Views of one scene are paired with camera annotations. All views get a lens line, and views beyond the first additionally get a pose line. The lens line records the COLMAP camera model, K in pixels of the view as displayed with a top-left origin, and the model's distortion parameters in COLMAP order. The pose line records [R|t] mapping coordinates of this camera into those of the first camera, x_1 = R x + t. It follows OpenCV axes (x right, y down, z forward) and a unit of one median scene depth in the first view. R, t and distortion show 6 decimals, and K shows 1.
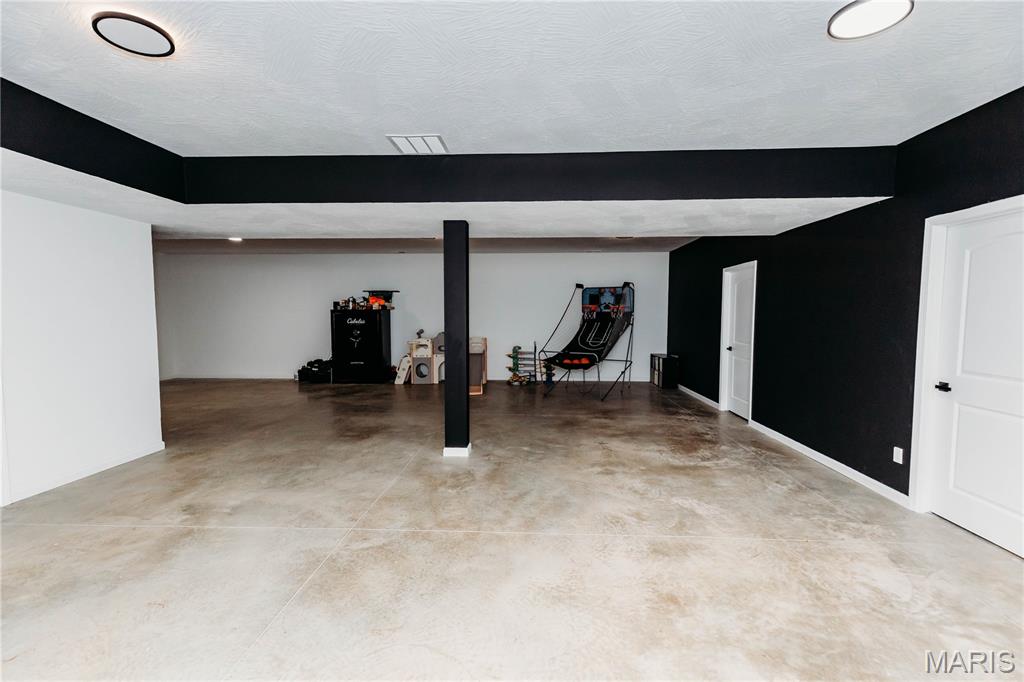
lens RADIAL K [[467.8, 0, 507.0], [0, 467.8, 340.6], [0, 0, 1]] dist [0.017567, -0.004014]
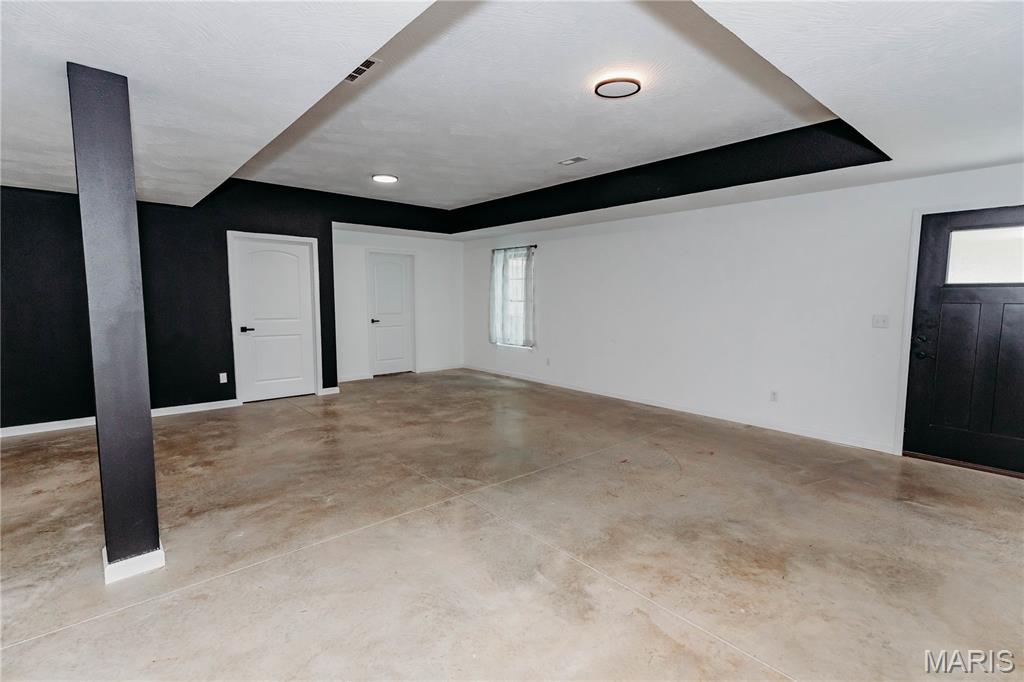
lens RADIAL K [[467.8, 0, 519.1], [0, 467.8, 352.1], [0, 0, 1]] dist [0.017567, -0.004014]
pose [[-0.704978, -0.087470, 0.703815, -0.897431], [0.039321, 0.986019, 0.161929, -0.055502], [-0.708139, 0.141831, -0.691682, 1.269365]]
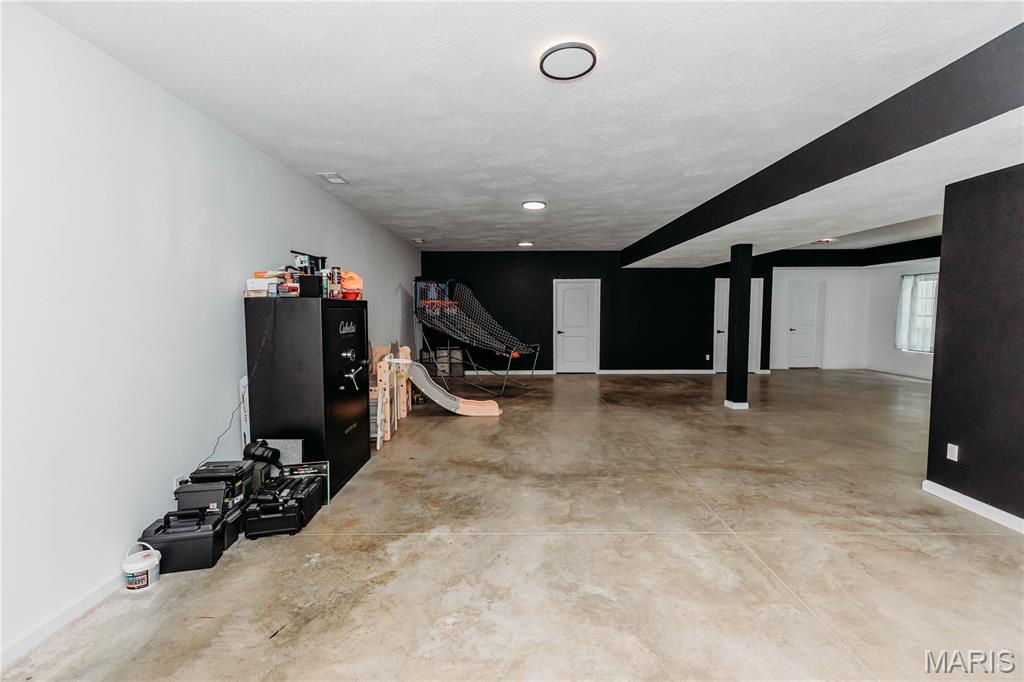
lens RADIAL K [[467.8, 0, 516.8], [0, 467.8, 341.0], [0, 0, 1]] dist [0.017567, -0.004014]
pose [[-0.054781, -0.065469, 0.996350, -1.823430], [0.061874, 0.995708, 0.068829, -0.120685], [-0.996579, 0.065419, -0.050495, 2.128567]]
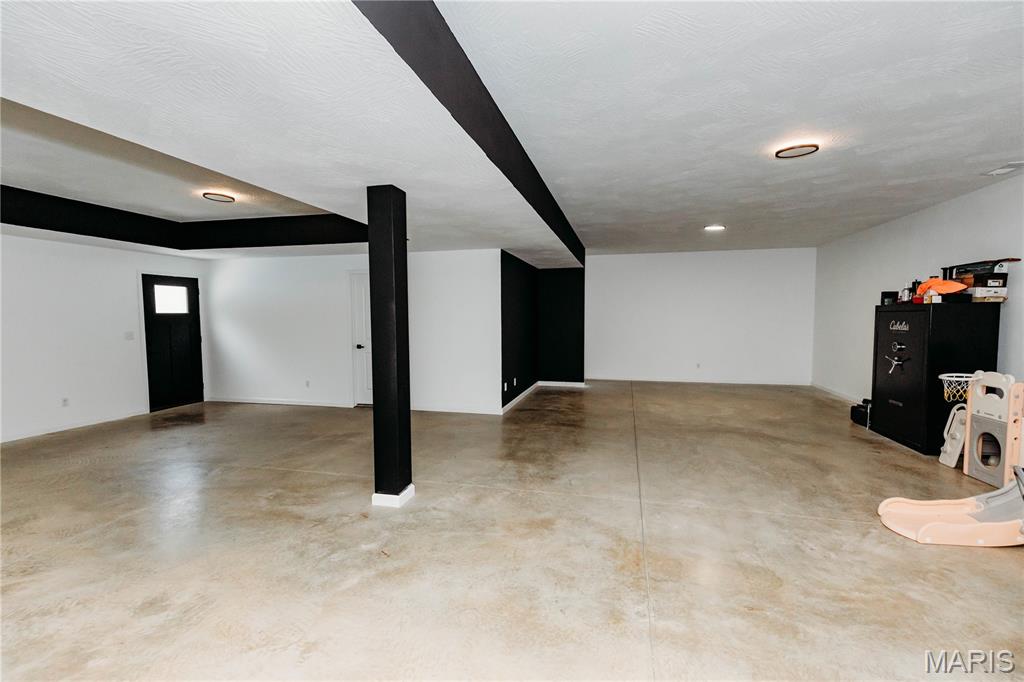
lens RADIAL K [[467.8, 0, 512.5], [0, 467.8, 344.7], [0, 0, 1]] dist [0.017567, -0.004014]
pose [[-0.181595, 0.057123, -0.981713, 0.709683], [-0.055037, 0.996156, 0.068144, -0.079383], [0.981832, 0.066406, -0.177753, 1.608207]]
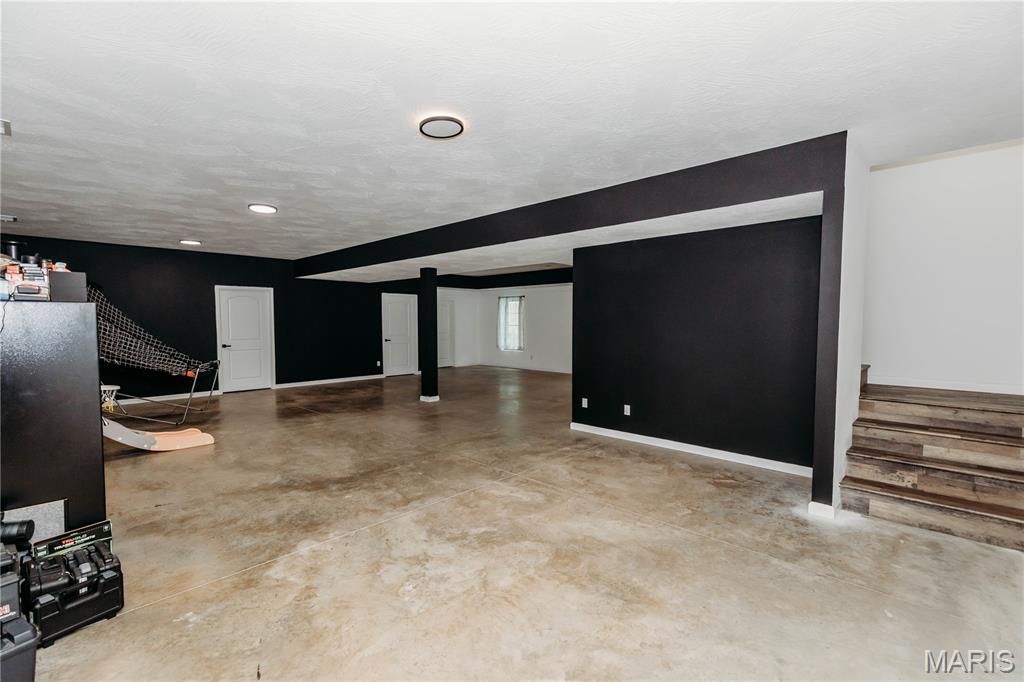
lens RADIAL K [[467.8, 0, 516.5], [0, 467.8, 338.5], [0, 0, 1]] dist [0.017567, -0.004014]
pose [[-0.762004, -0.023163, 0.647157, -1.805958], [0.040253, 0.995733, 0.083037, -0.144945], [-0.646319, 0.089325, -0.757821, 2.570841]]
